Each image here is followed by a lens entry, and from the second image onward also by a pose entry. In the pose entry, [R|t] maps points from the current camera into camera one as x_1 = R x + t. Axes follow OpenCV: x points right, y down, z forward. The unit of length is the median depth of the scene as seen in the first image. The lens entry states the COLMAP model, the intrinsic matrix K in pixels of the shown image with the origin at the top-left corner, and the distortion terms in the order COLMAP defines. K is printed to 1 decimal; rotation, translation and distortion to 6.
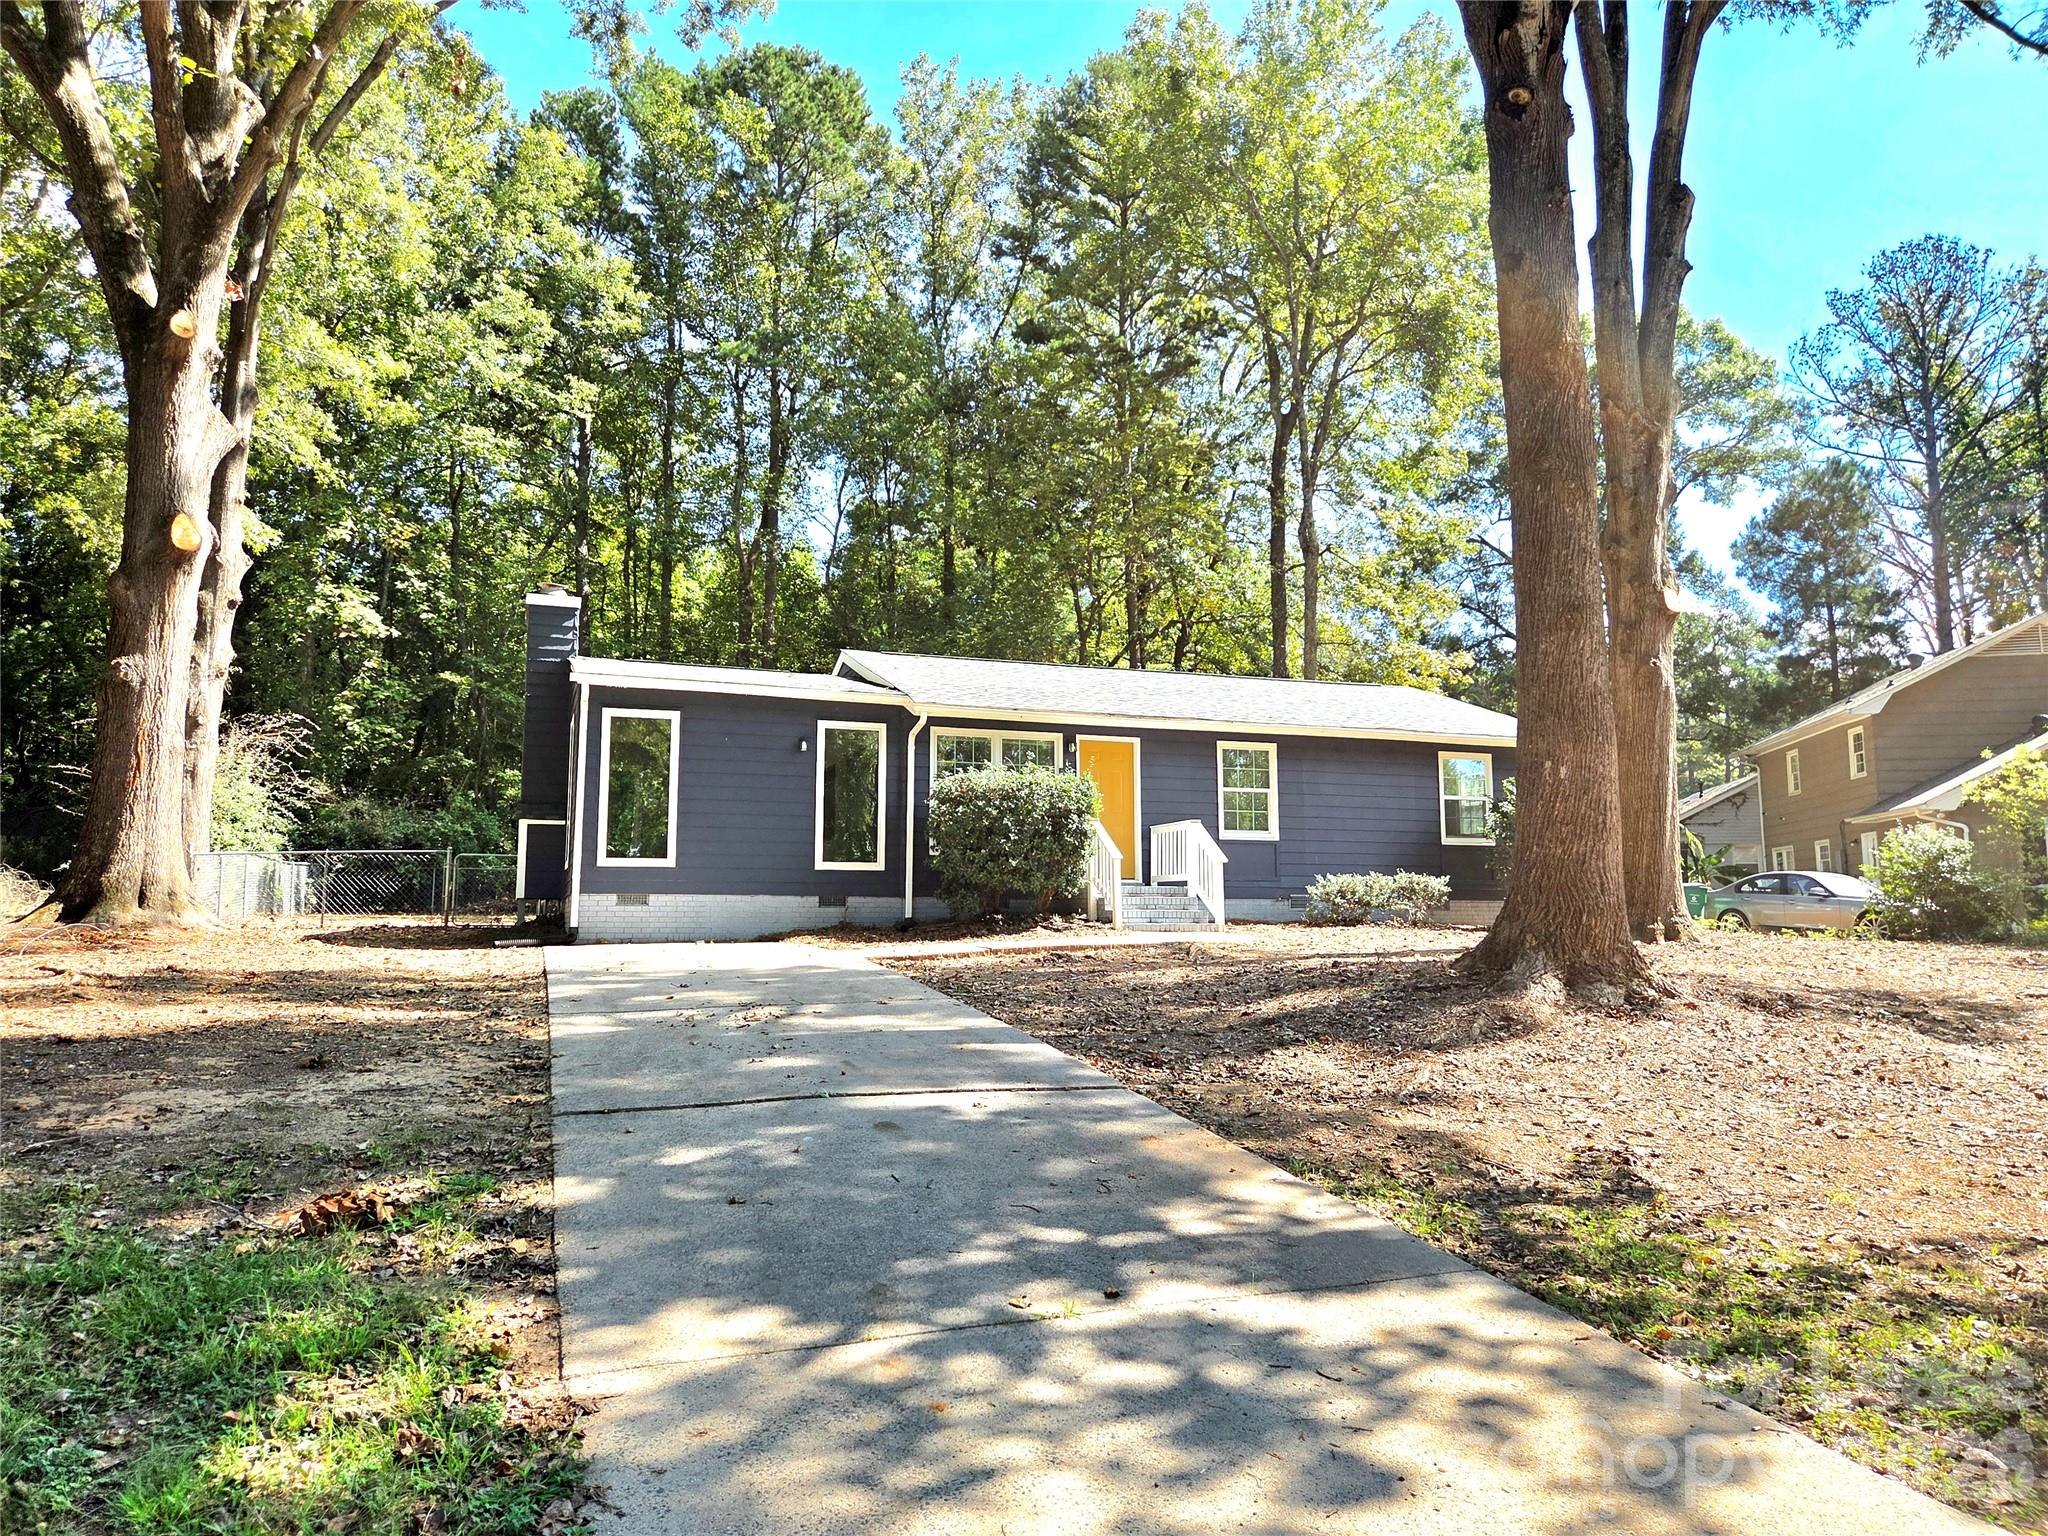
lens RADIAL K [[1384.0, 0, 1024.0], [0, 1384.0, 768.0], [0, 0, 1]] dist [0.036030, -0.022202]
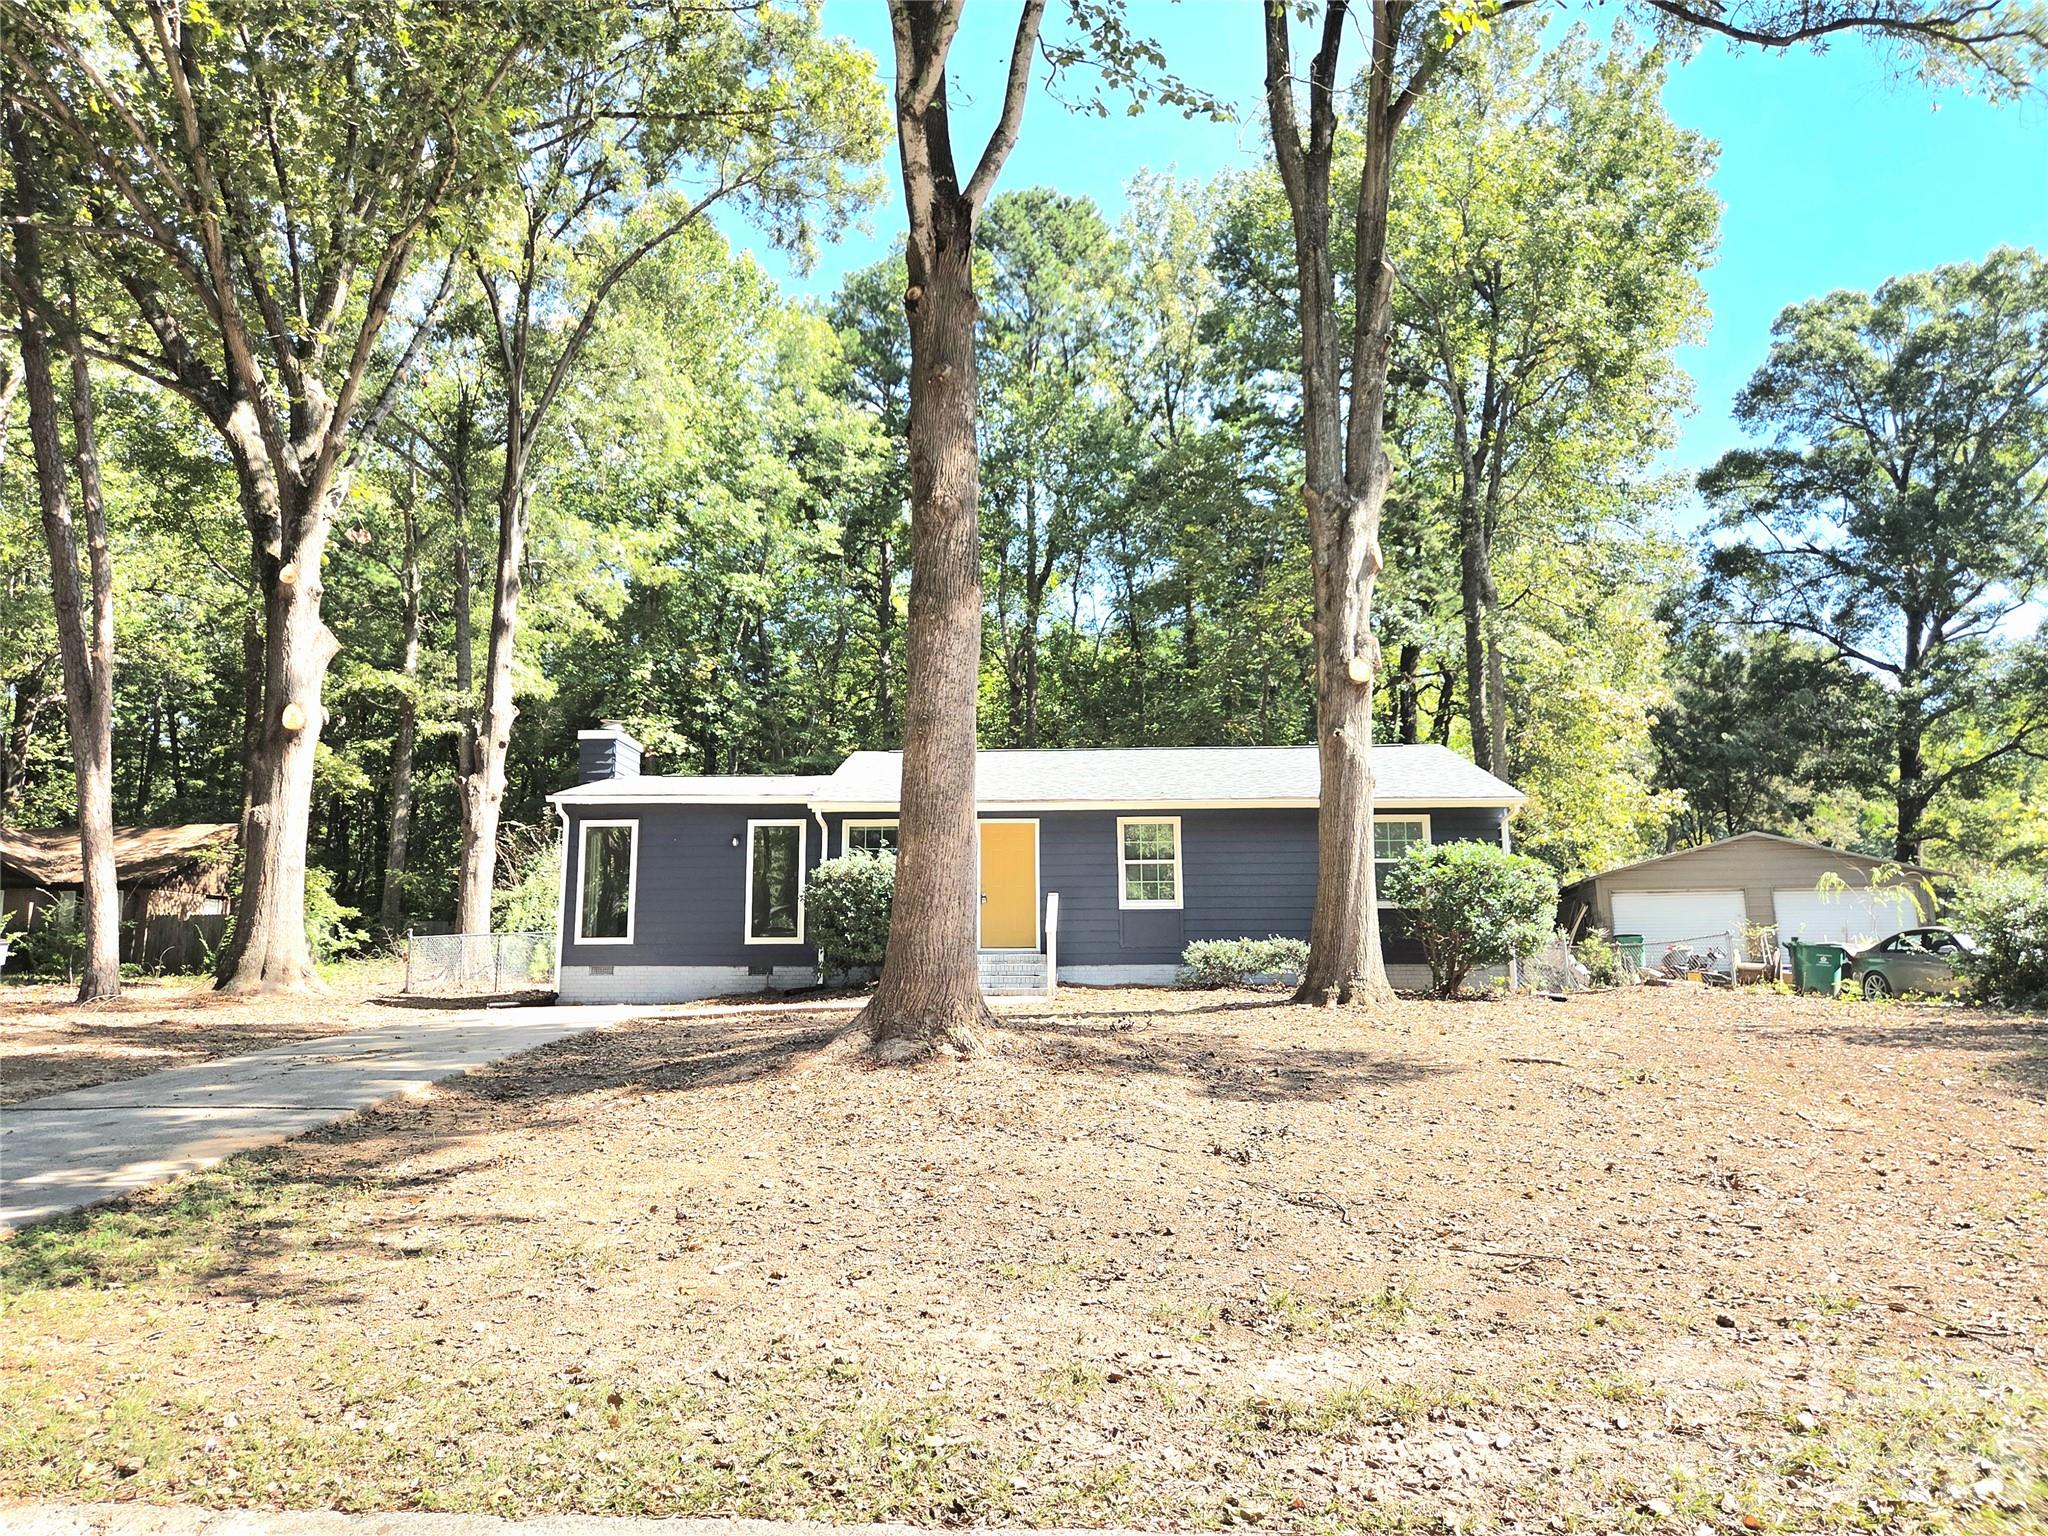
lens RADIAL K [[1402.6, 0, 1024.0], [0, 1402.6, 768.0], [0, 0, 1]] dist [0.038649, -0.001155]
pose [[0.920126, -0.062528, -0.386599, 0.544066], [0.045621, 0.997564, -0.052763, -0.004060], [0.388957, 0.030911, 0.920737, -0.037850]]
